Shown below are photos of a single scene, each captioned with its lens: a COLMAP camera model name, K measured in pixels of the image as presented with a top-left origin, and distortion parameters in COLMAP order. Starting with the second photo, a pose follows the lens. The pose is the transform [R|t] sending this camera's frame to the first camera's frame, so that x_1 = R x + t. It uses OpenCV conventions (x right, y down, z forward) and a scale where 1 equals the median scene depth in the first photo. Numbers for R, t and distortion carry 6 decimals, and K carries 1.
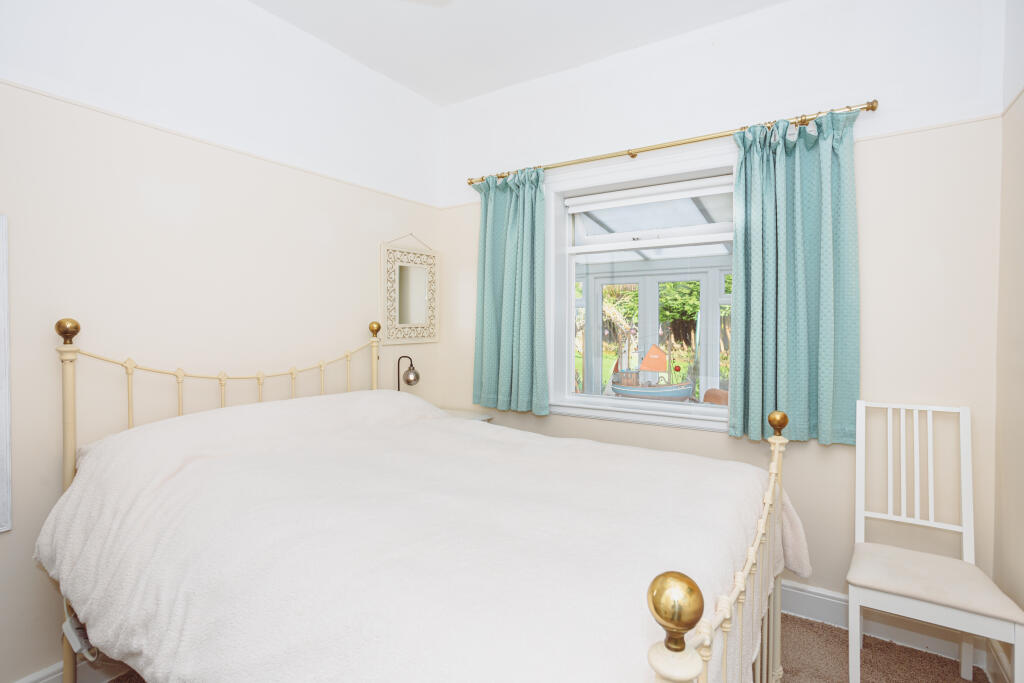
lens RADIAL K [[494.7, 0, 508.1], [0, 494.7, 342.8], [0, 0, 1]] dist [-0.048892, 0.031139]
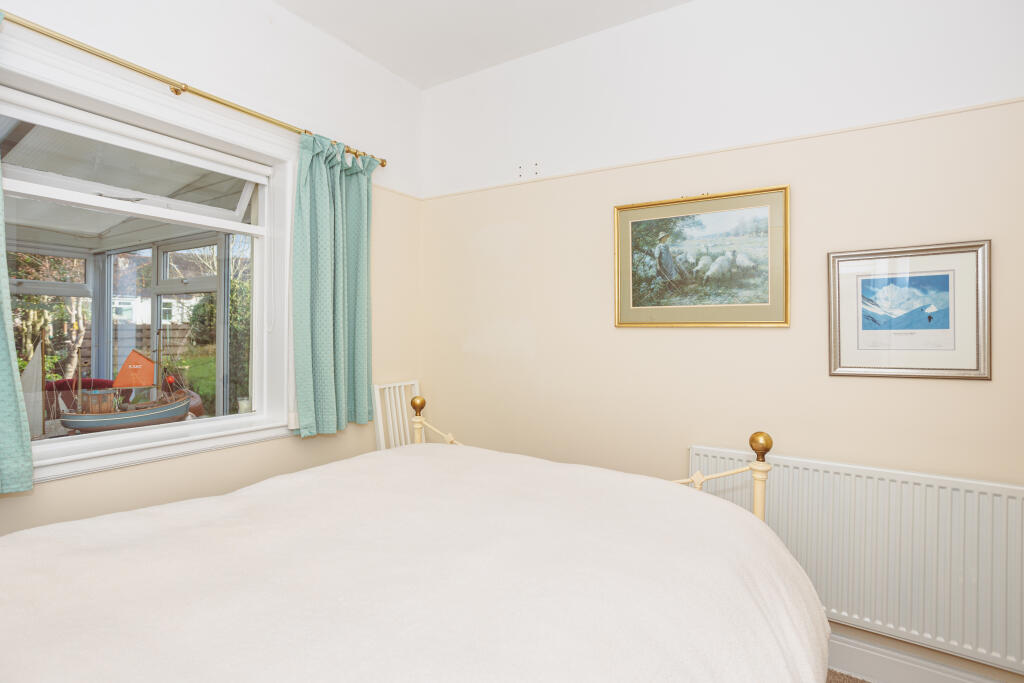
lens RADIAL K [[508.2, 0, 515.1], [0, 508.2, 333.0], [0, 0, 1]] dist [-0.049900, 0.039319]
pose [[-0.005604, -0.004478, 0.999974, -0.623559], [0.022800, 0.999729, 0.004604, -0.016489], [-0.999724, 0.022825, -0.005500, 0.632482]]
